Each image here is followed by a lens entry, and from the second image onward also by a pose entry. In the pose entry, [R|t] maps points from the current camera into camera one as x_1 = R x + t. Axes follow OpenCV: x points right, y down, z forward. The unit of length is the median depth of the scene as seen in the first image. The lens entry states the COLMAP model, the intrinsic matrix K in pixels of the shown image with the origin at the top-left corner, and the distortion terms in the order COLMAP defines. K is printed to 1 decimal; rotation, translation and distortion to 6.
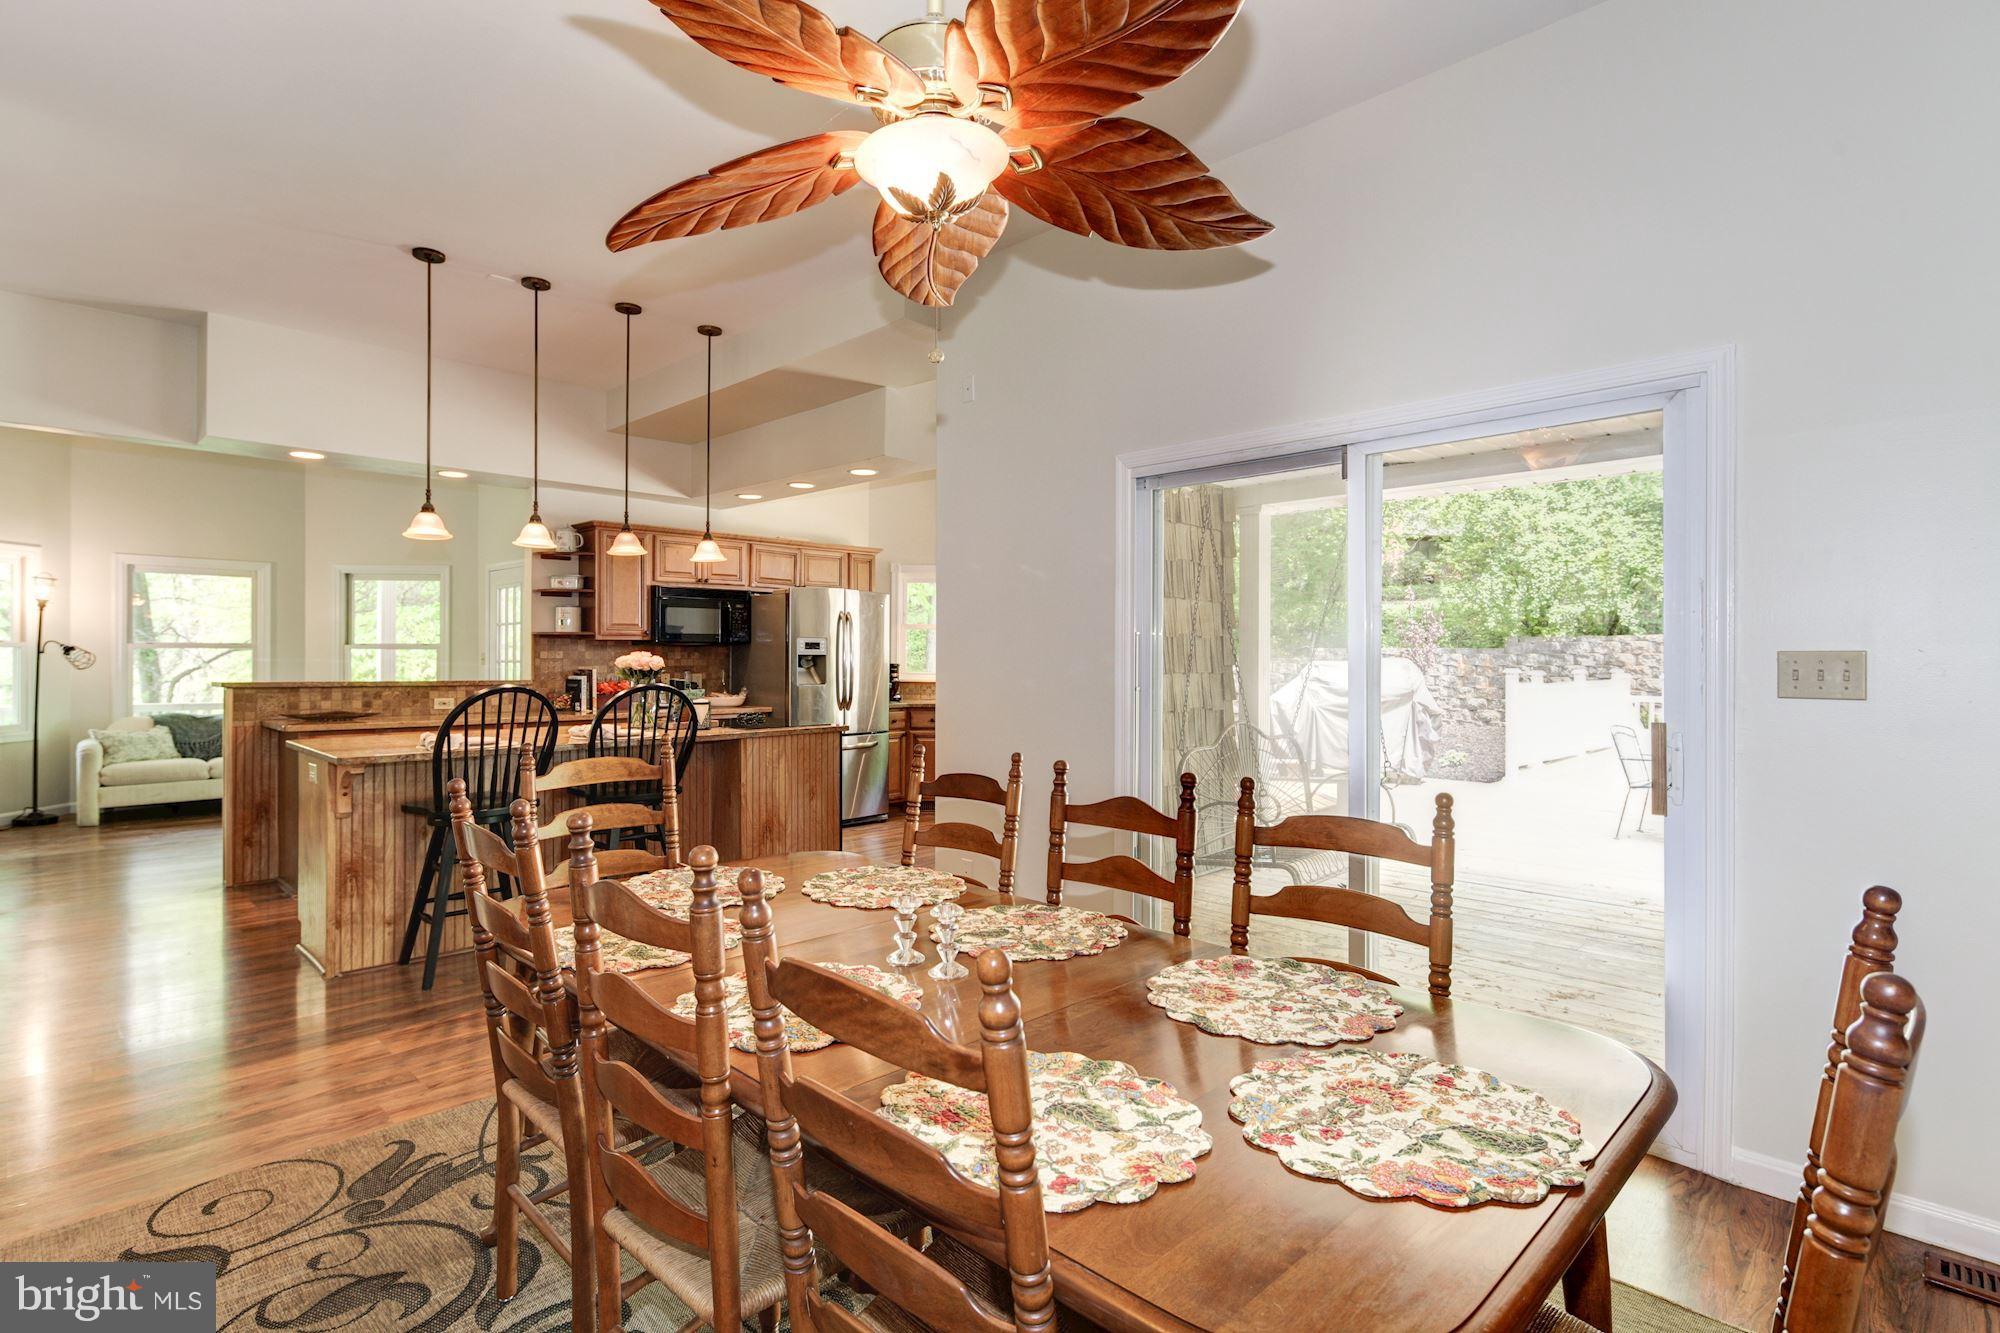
lens RADIAL K [[970.5, 0, 997.0], [0, 970.5, 656.3], [0, 0, 1]] dist [0.000347, -0.002005]
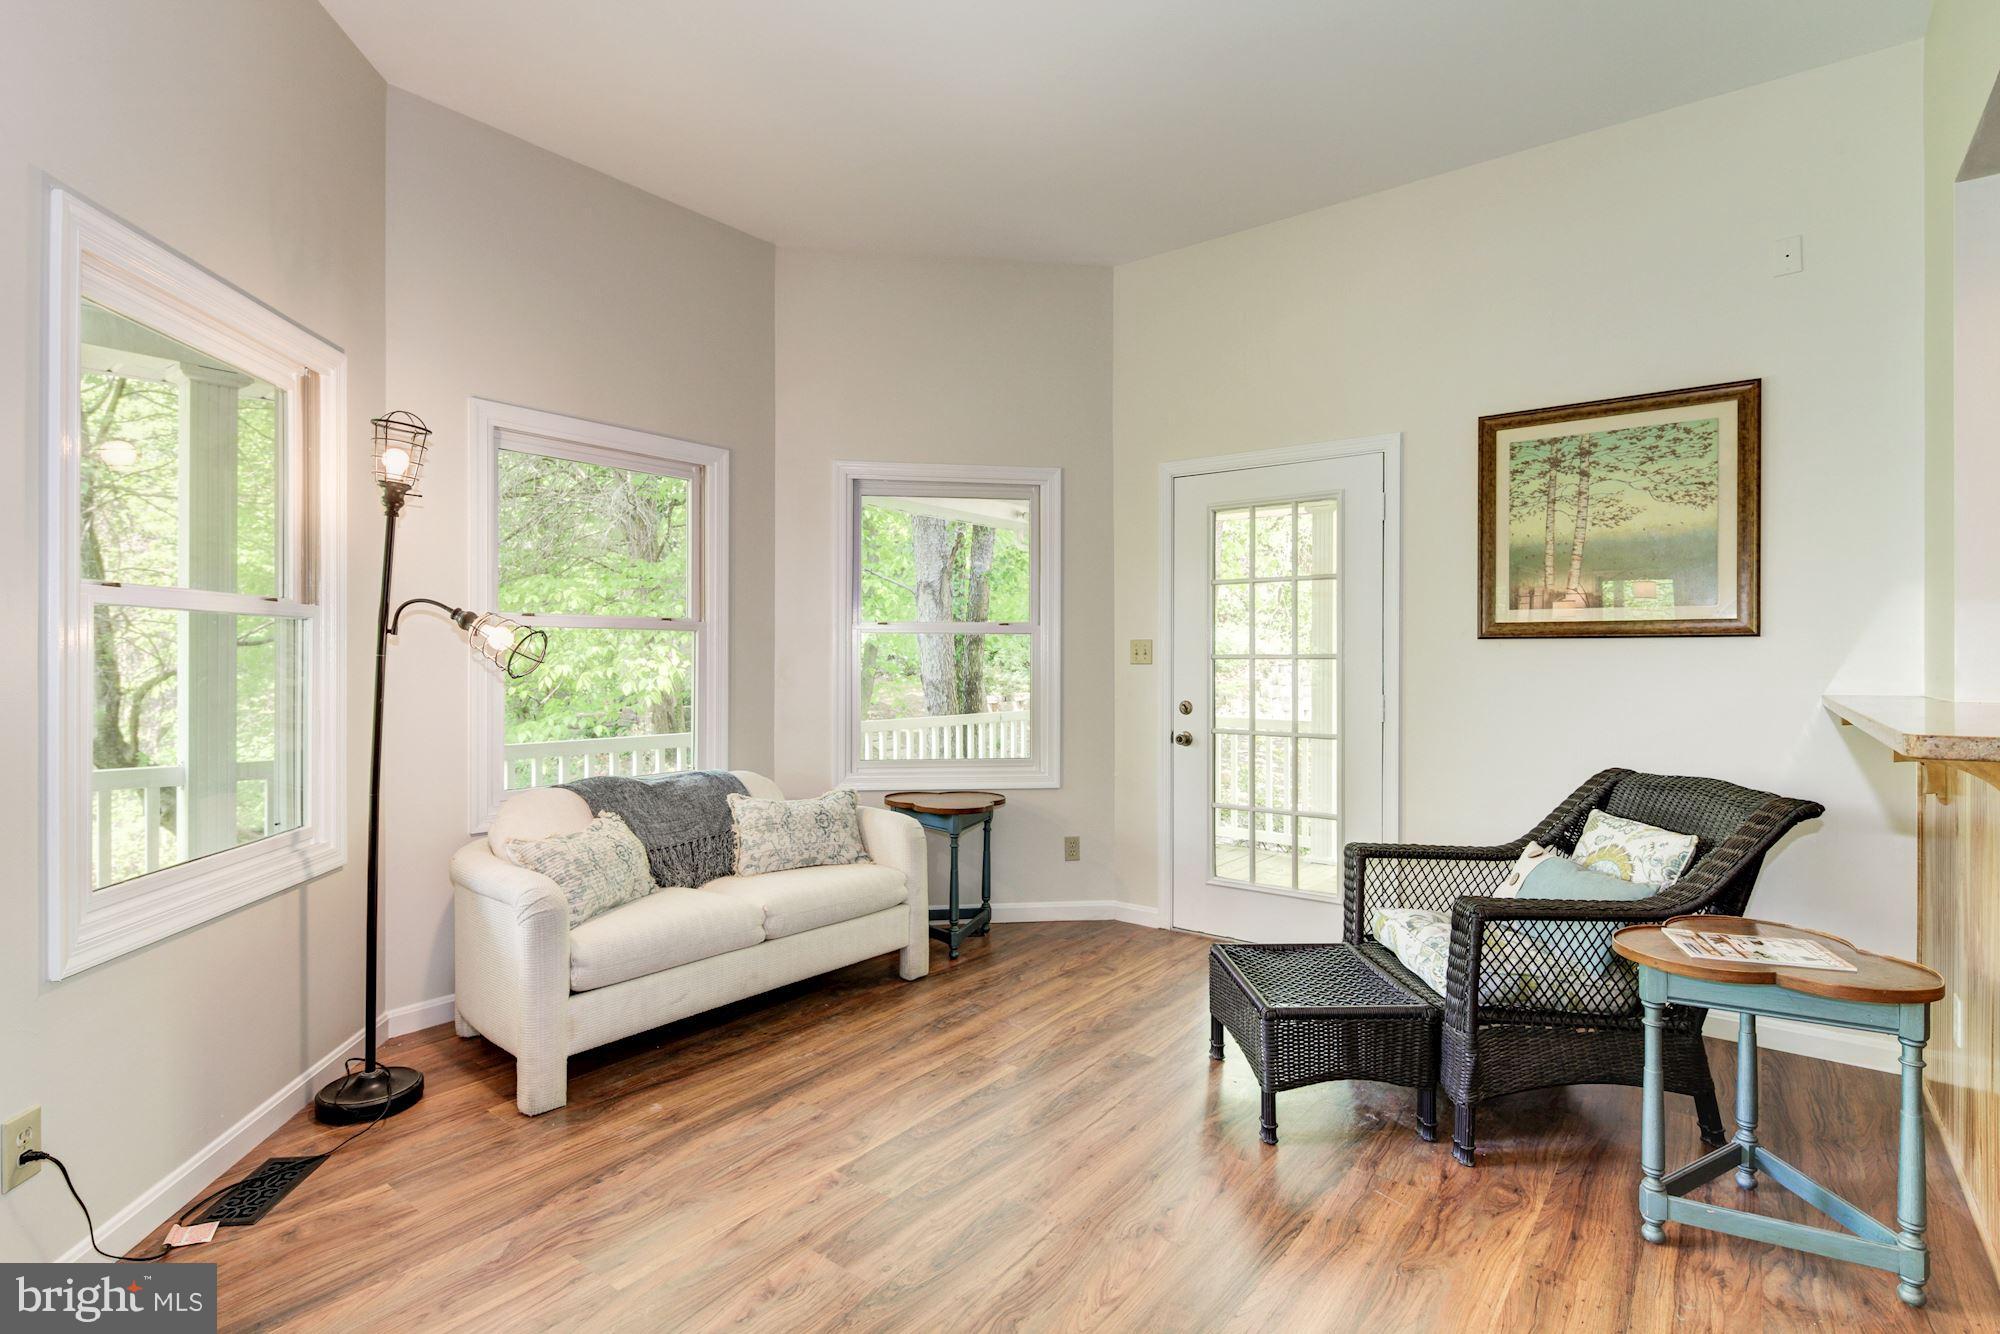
lens RADIAL K [[970.5, 0, 1000.1], [0, 970.5, 665.1], [0, 0, 1]] dist [0.000347, -0.002005]
pose [[0.992581, -0.001571, 0.121578, -1.035253], [0.001008, 0.999989, 0.004687, 0.010145], [-0.121584, -0.004529, 0.992571, 0.791216]]
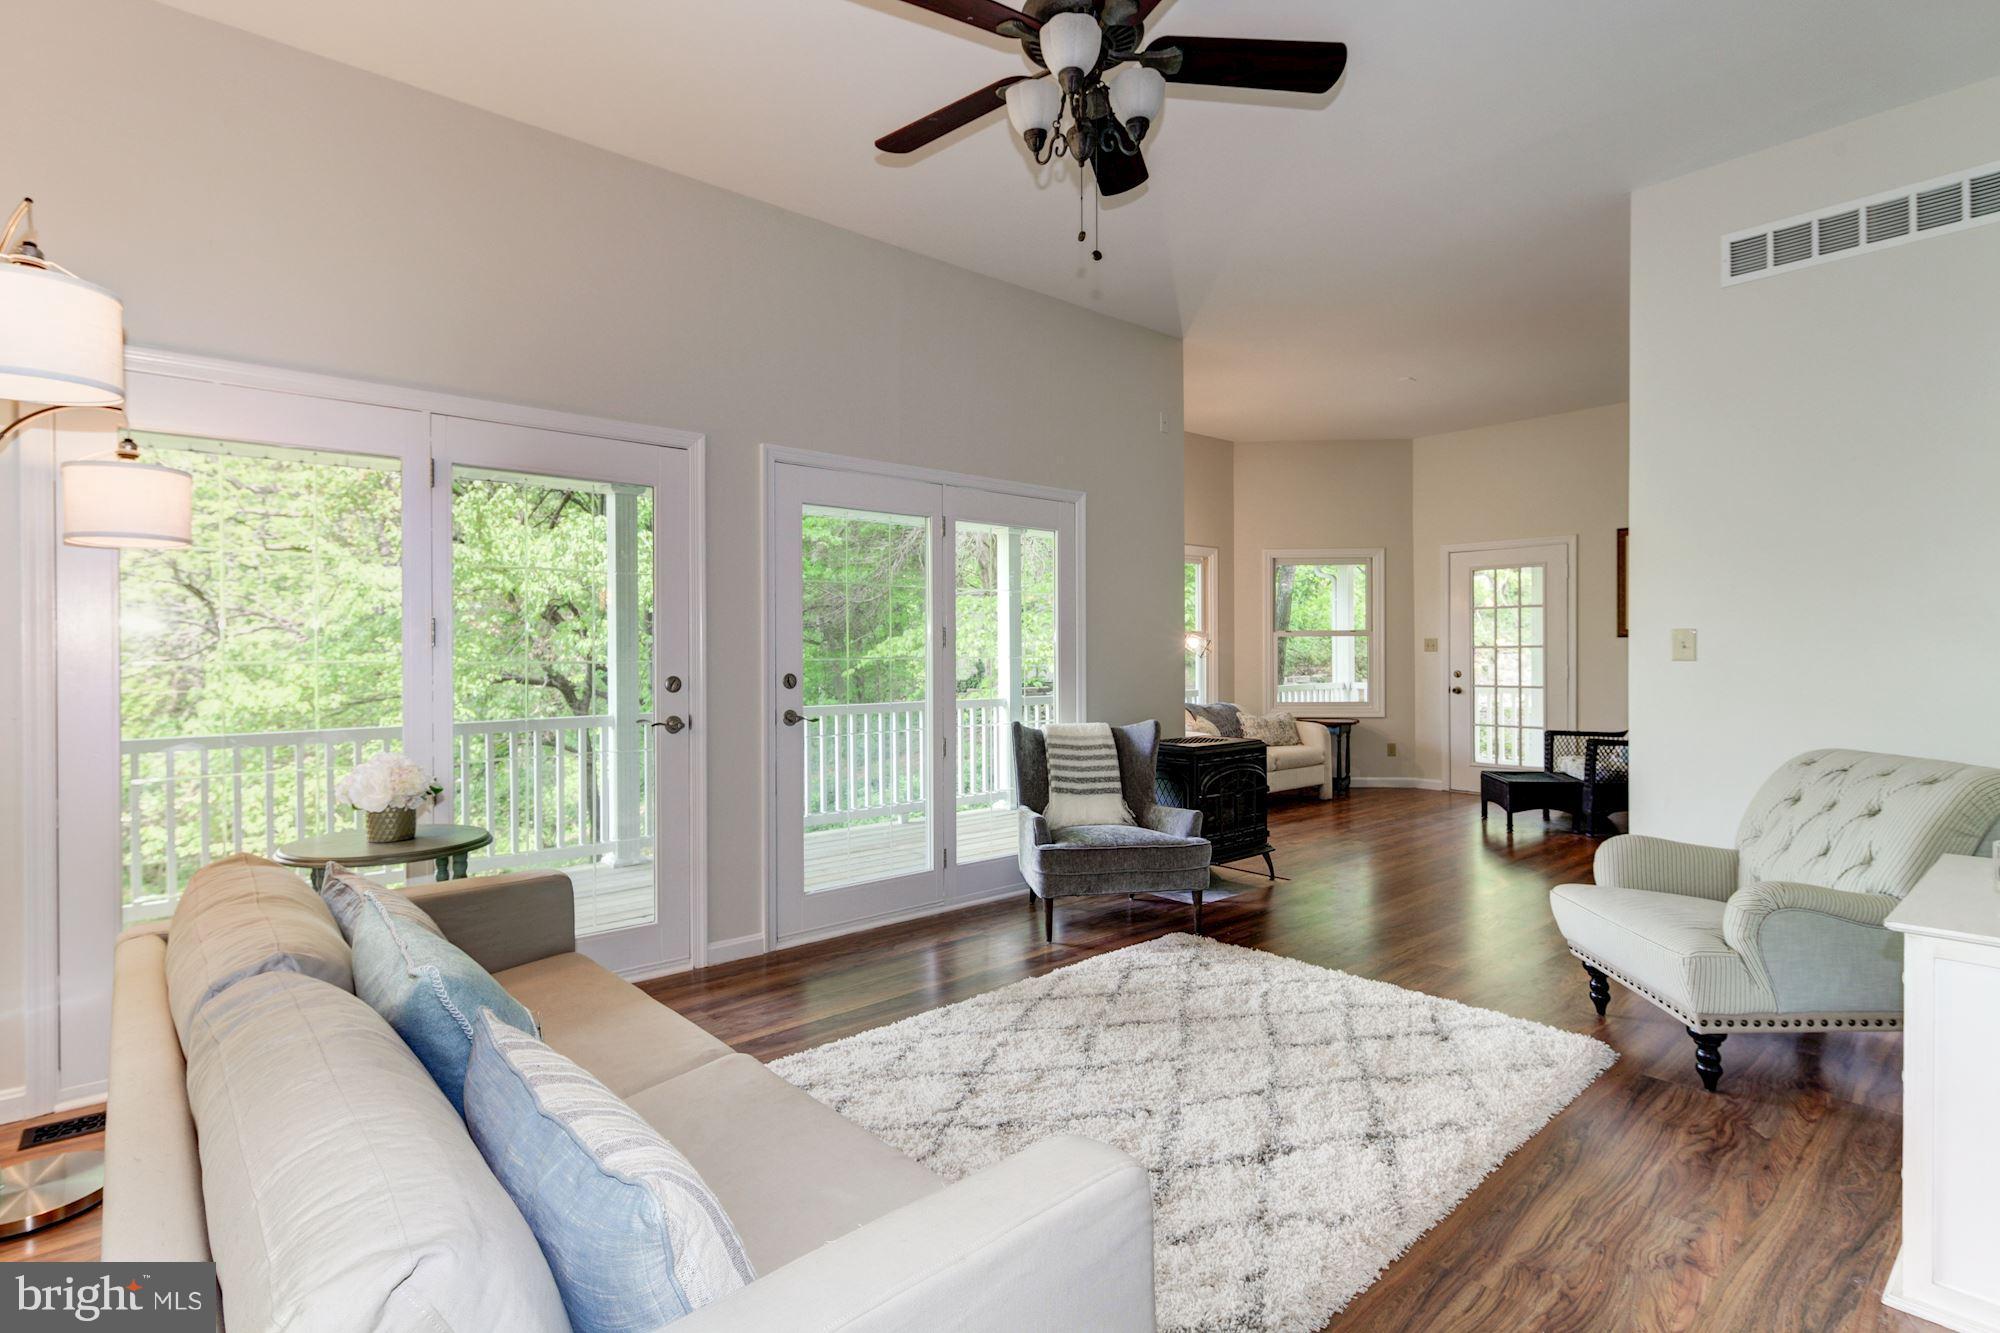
lens RADIAL K [[970.5, 0, 988.0], [0, 970.5, 655.8], [0, 0, 1]] dist [0.000347, -0.002005]
pose [[0.995863, -0.009769, -0.090344, -1.364845], [0.009956, 0.999949, 0.001622, 0.010609], [0.090324, -0.002515, 0.995909, 0.024242]]
